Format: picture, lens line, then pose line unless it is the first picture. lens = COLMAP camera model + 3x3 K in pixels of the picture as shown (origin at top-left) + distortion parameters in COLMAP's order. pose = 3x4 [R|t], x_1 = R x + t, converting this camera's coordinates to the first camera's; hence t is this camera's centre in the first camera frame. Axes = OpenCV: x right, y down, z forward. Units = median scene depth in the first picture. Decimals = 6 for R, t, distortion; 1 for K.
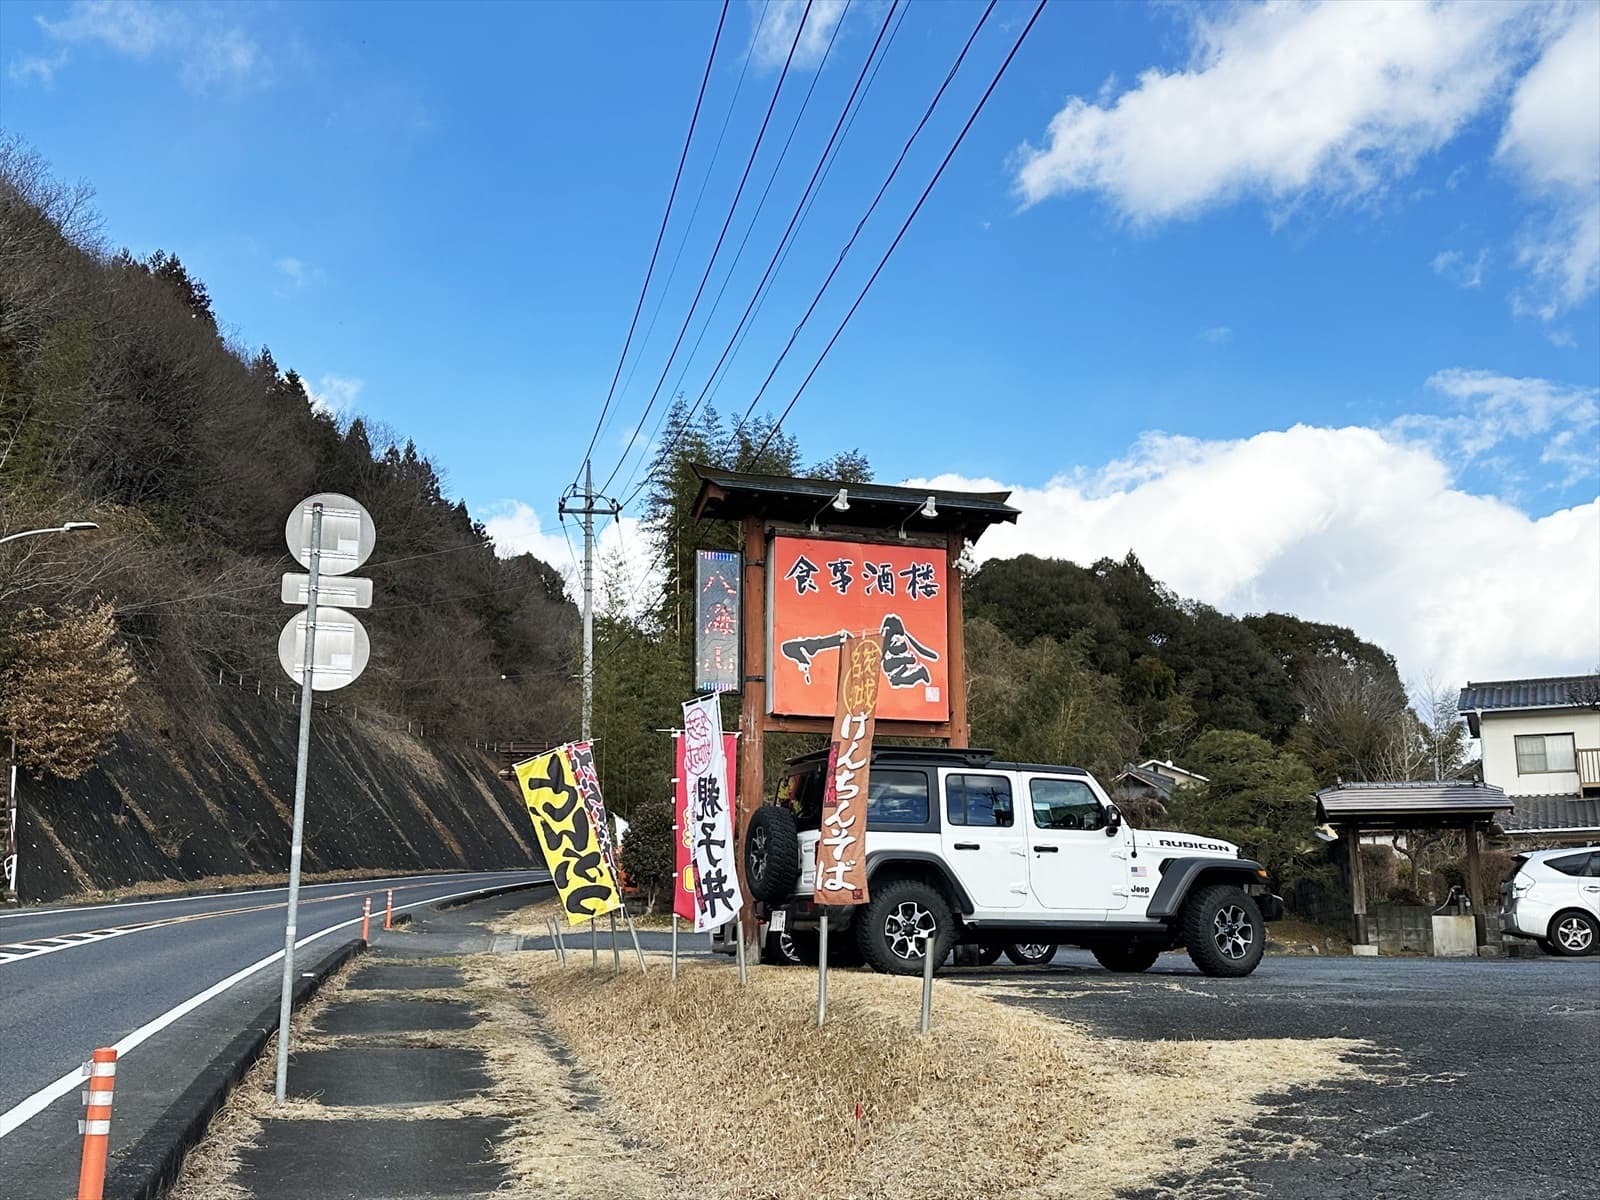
lens RADIAL K [[1705.4, 0, 800.0], [0, 1705.4, 600.0], [0, 0, 1]] dist [0.231558, -0.508107]
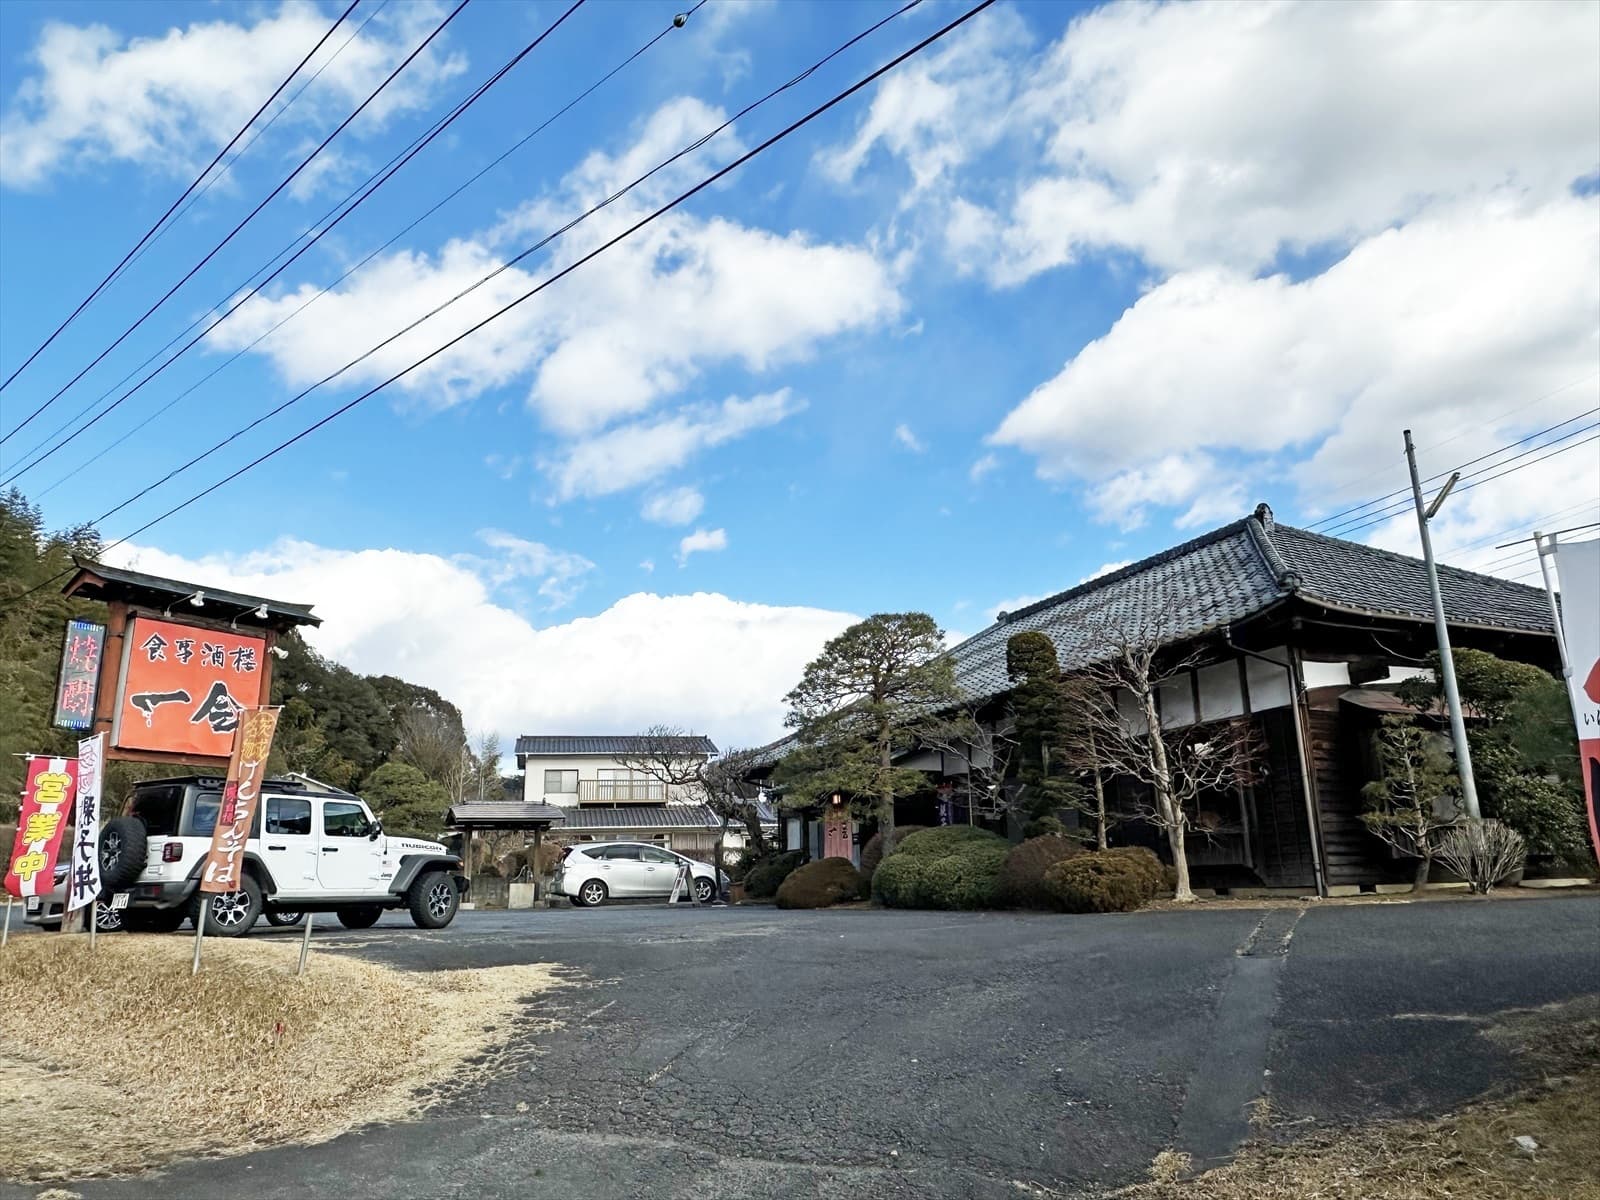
lens RADIAL K [[1133.8, 0, 800.0], [0, 1133.8, 600.0], [0, 0, 1]] dist [-0.007063, -0.005607]
pose [[0.812088, 0.131710, 0.568477, -0.110652], [-0.095472, 0.991056, -0.093231, -0.018808], [-0.575672, 0.021438, 0.817399, -0.056470]]
